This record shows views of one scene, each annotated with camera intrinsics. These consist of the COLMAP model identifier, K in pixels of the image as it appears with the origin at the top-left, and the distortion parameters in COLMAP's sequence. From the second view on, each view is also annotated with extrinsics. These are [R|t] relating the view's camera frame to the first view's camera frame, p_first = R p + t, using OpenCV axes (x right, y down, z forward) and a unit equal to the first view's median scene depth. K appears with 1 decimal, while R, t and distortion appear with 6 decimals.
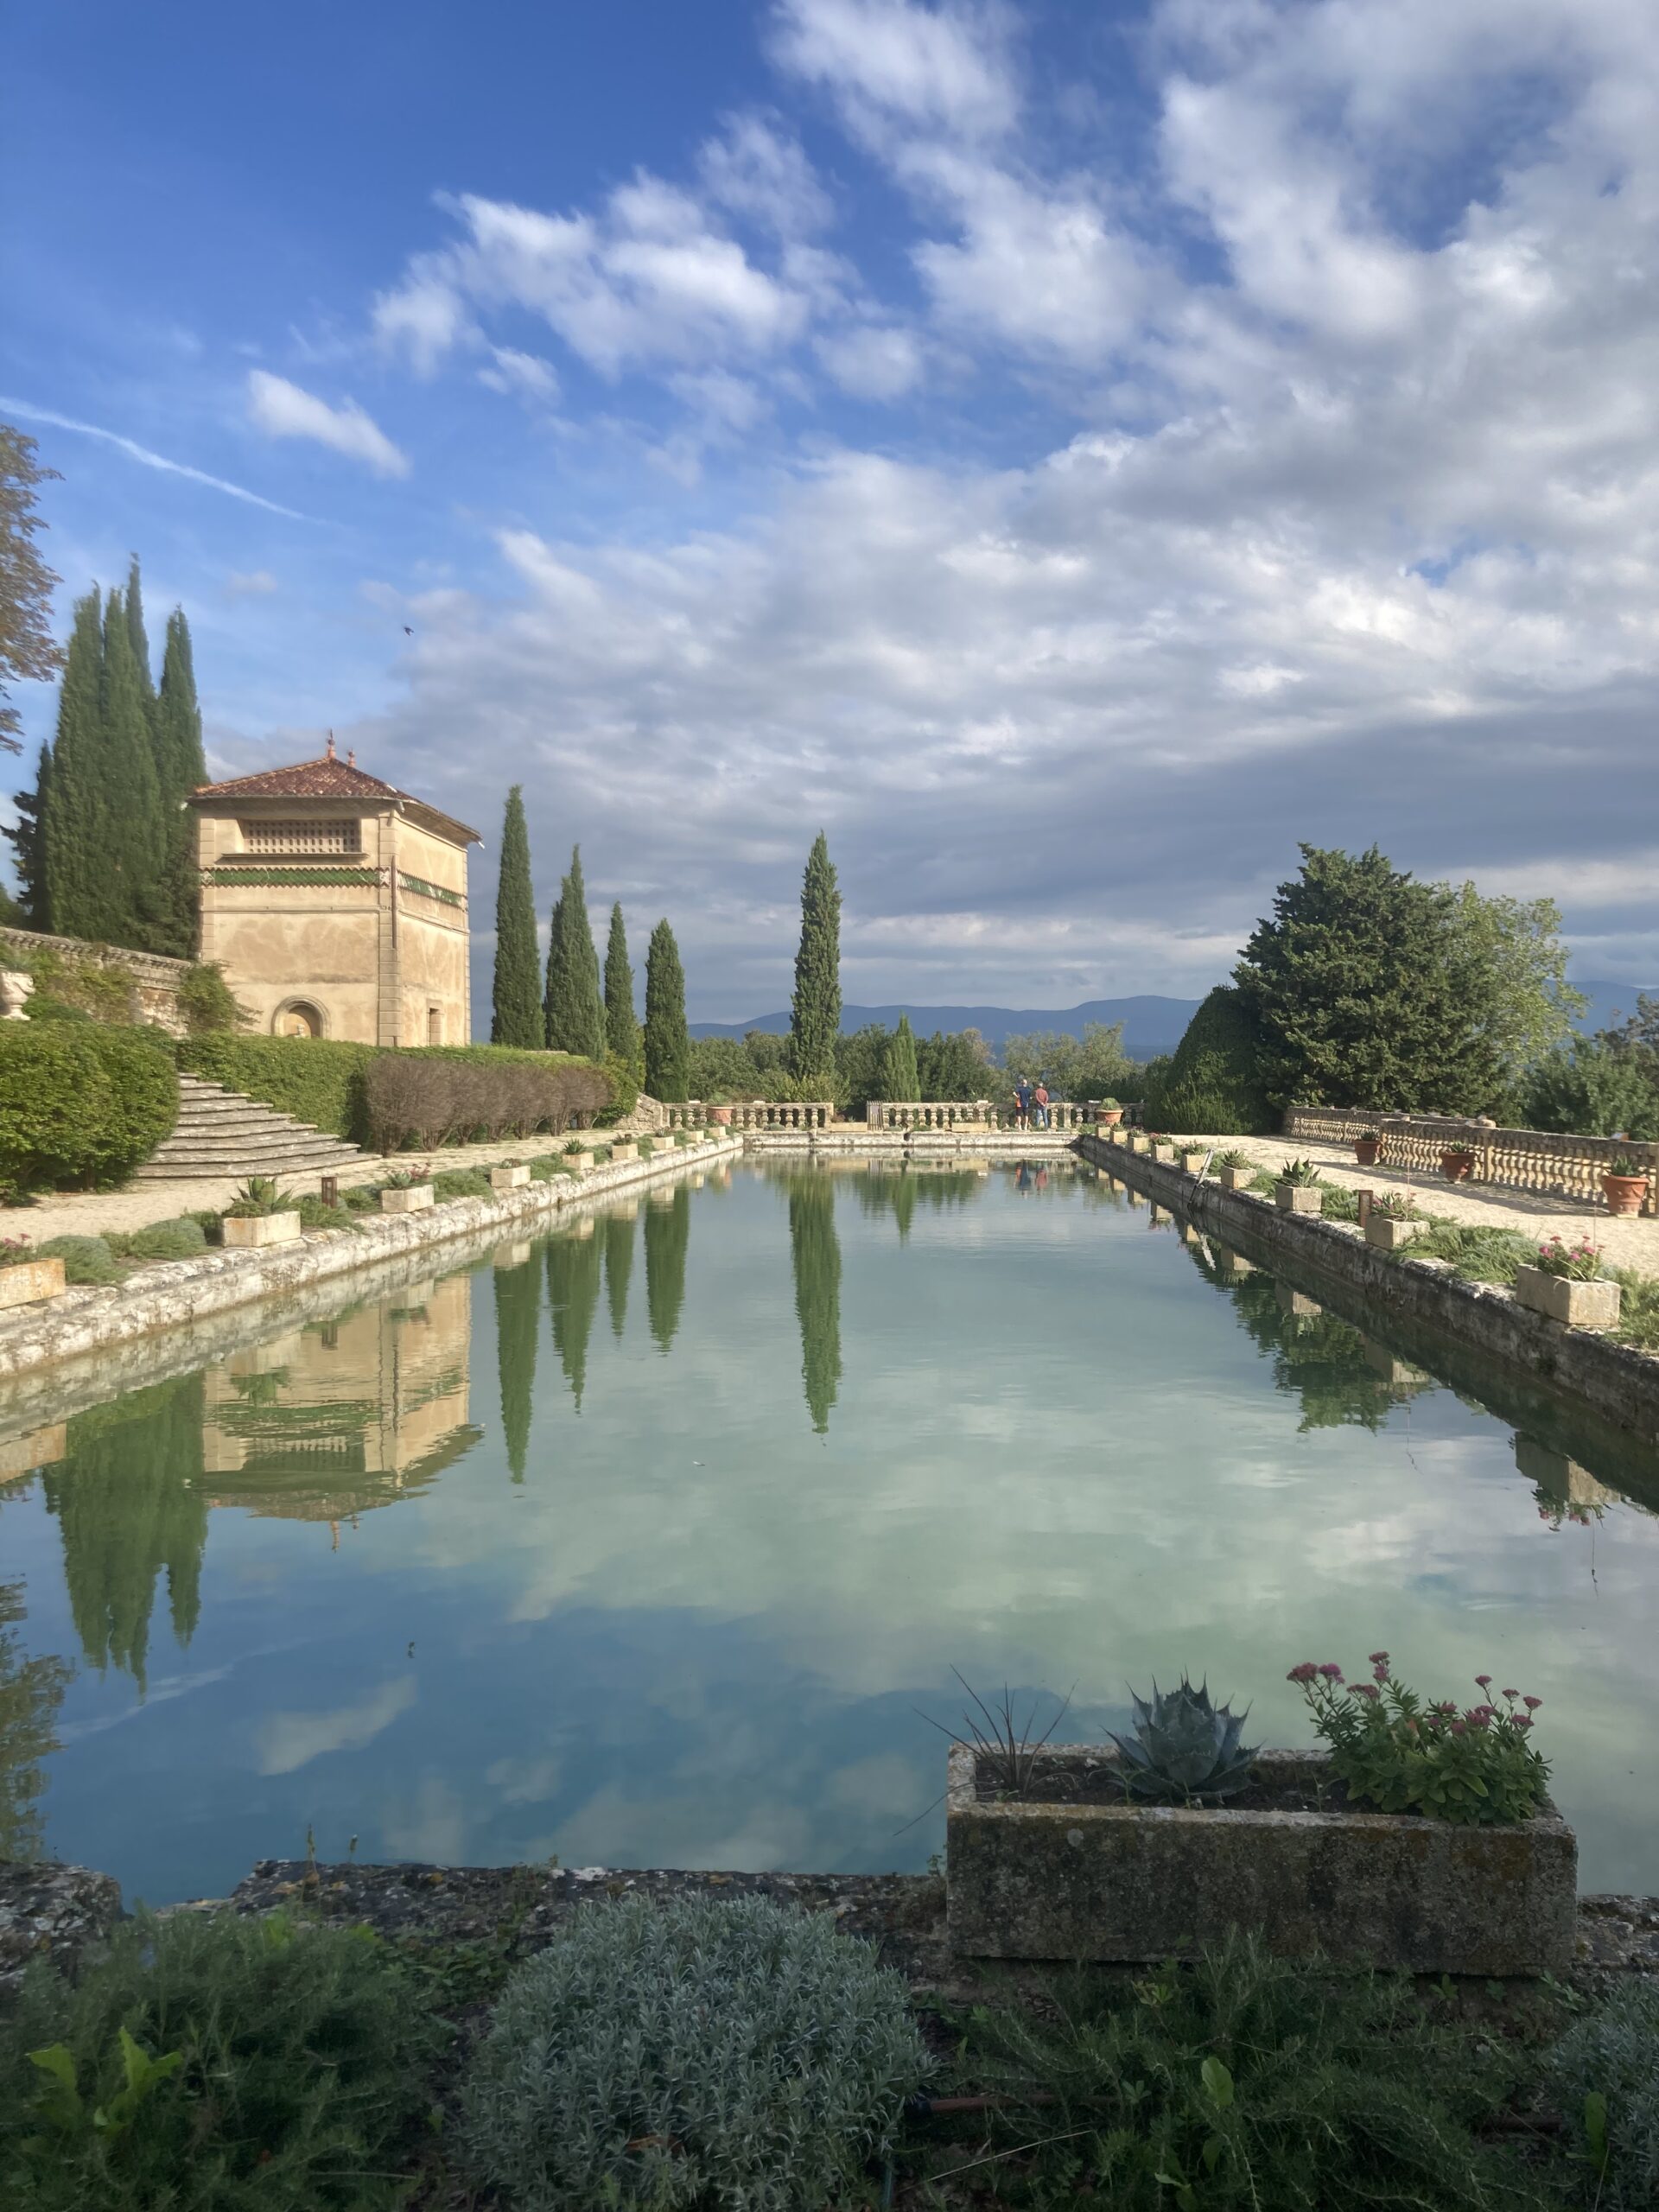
lens RADIAL K [[1812.2, 0, 833.6], [0, 1812.2, 1110.3], [0, 0, 1]] dist [0.083350, -0.007016]
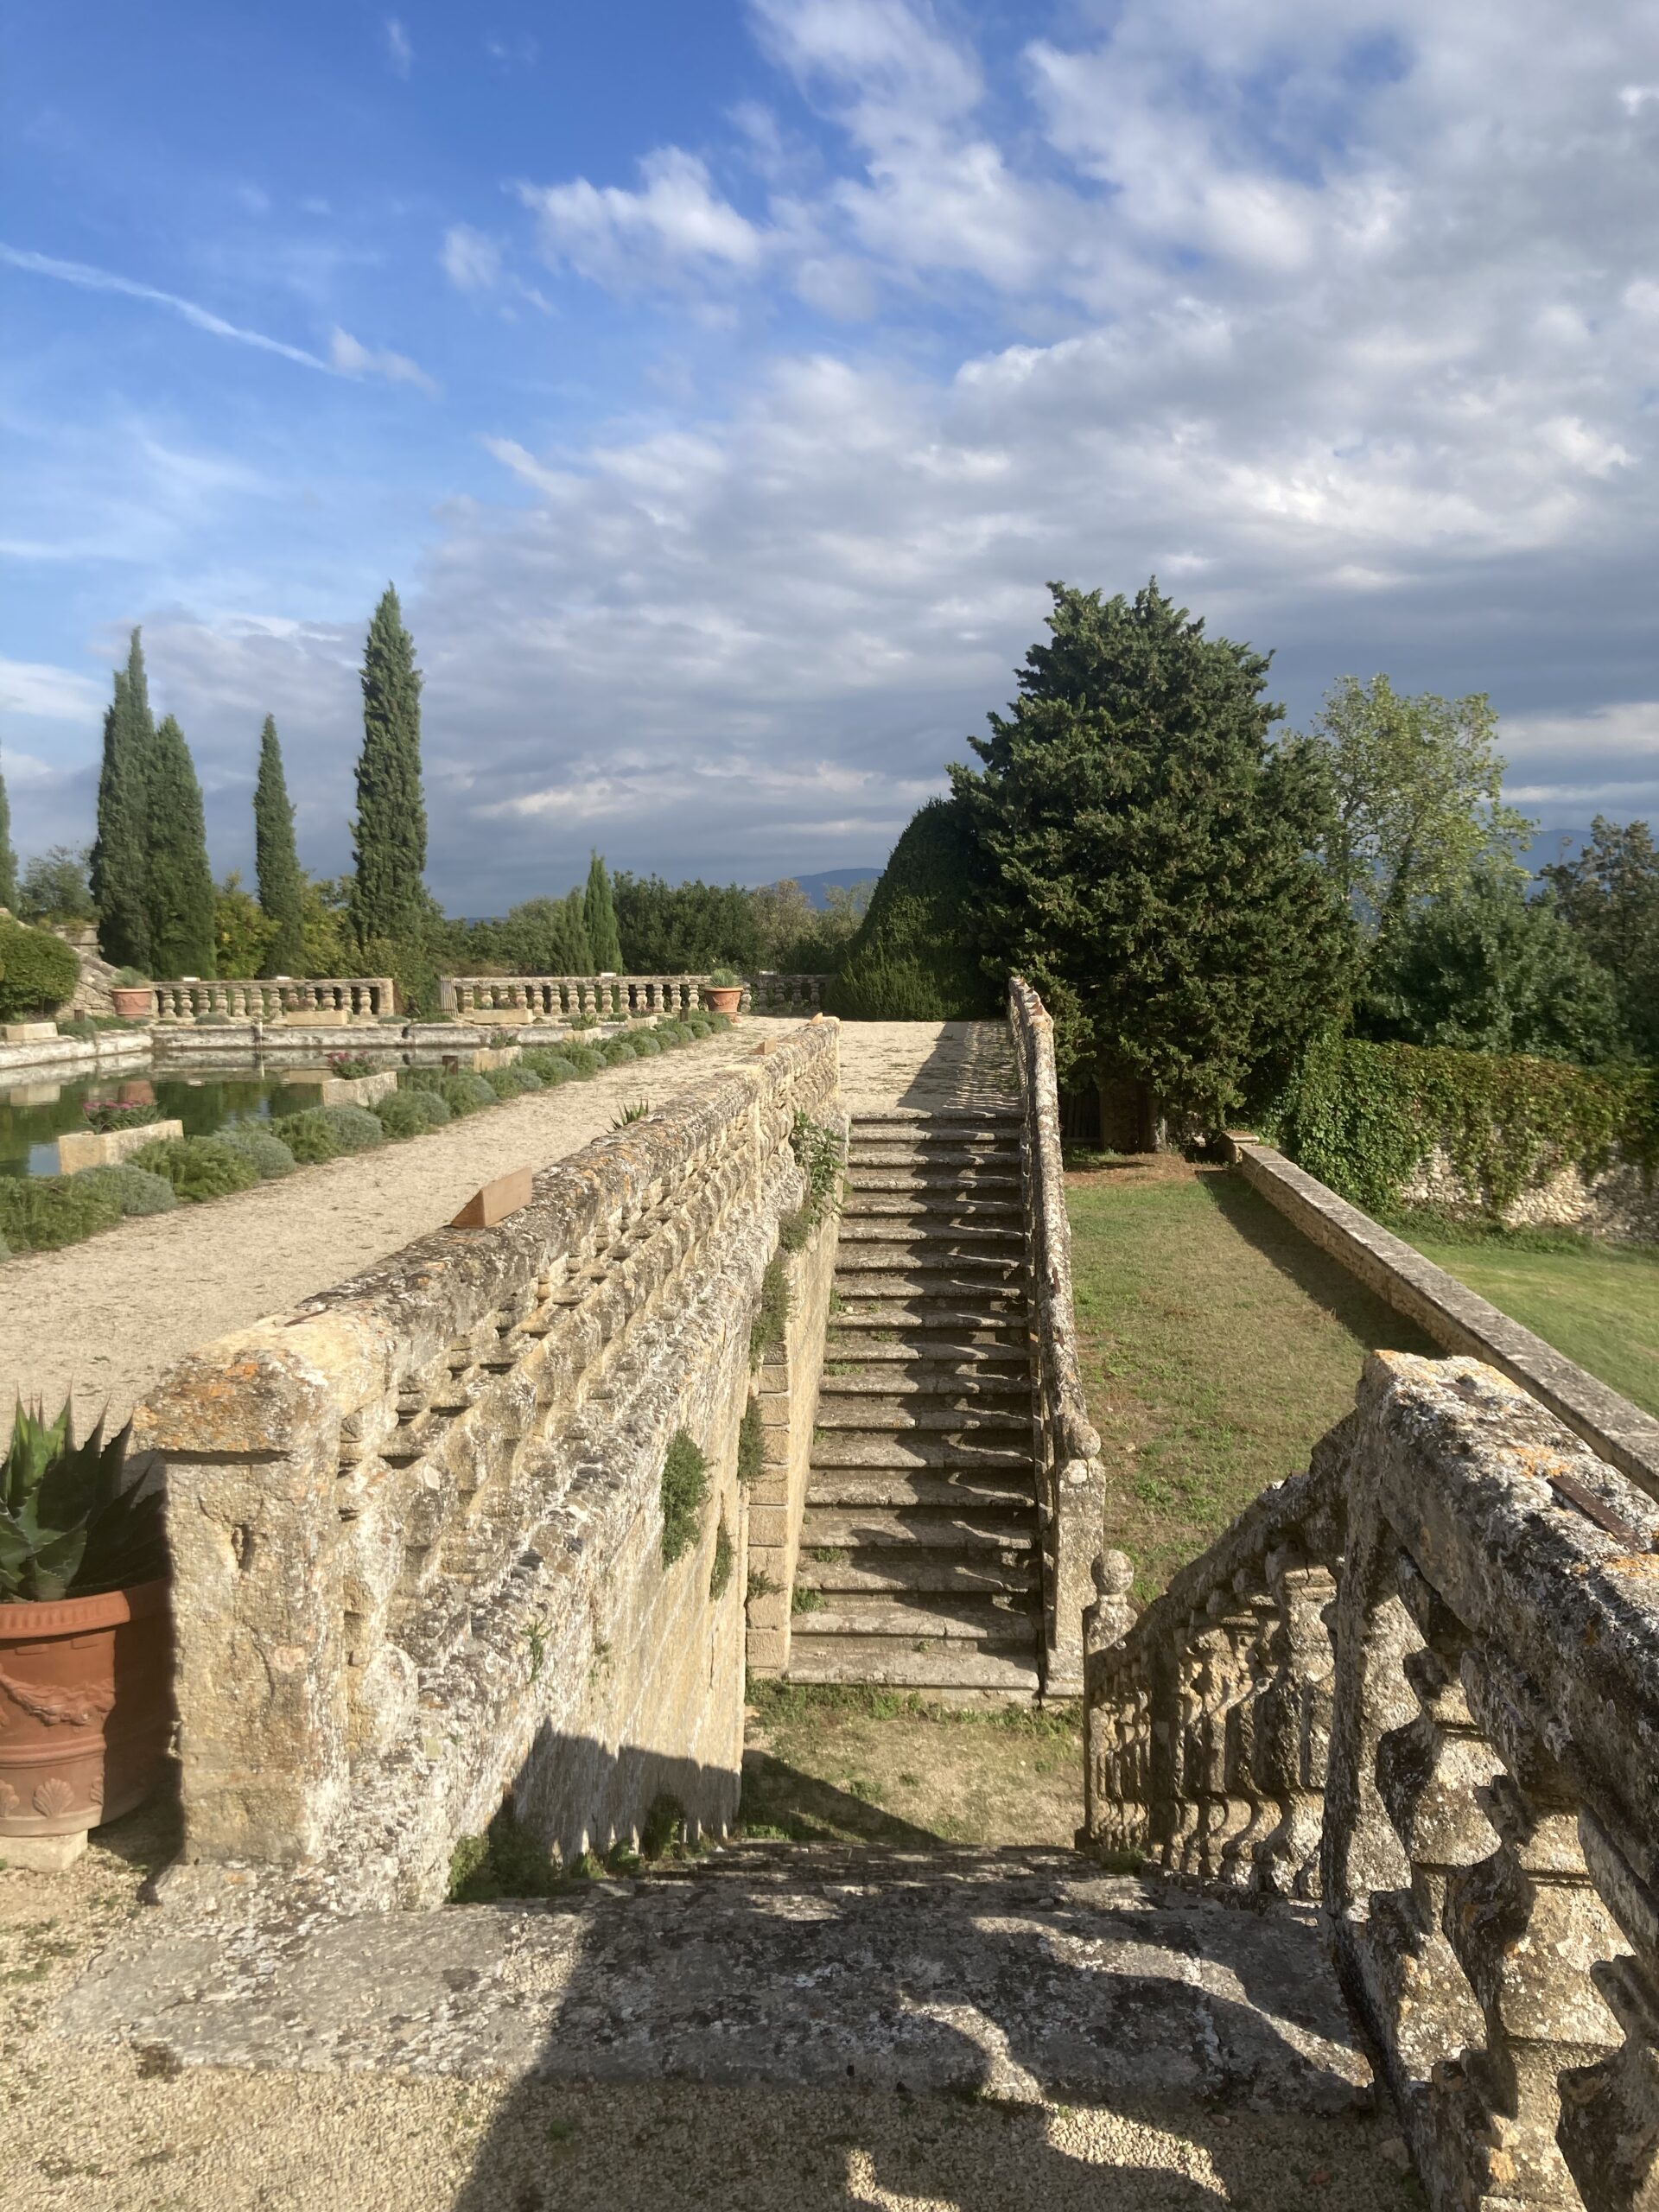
lens RADIAL K [[1812.2, 0, 826.1], [0, 1812.2, 1101.4], [0, 0, 1]] dist [0.083350, -0.007016]
pose [[0.999794, -0.012608, -0.015918, 0.189434], [0.013690, 0.997466, 0.069809, -0.003881], [0.014998, -0.070013, 0.997433, 0.327373]]
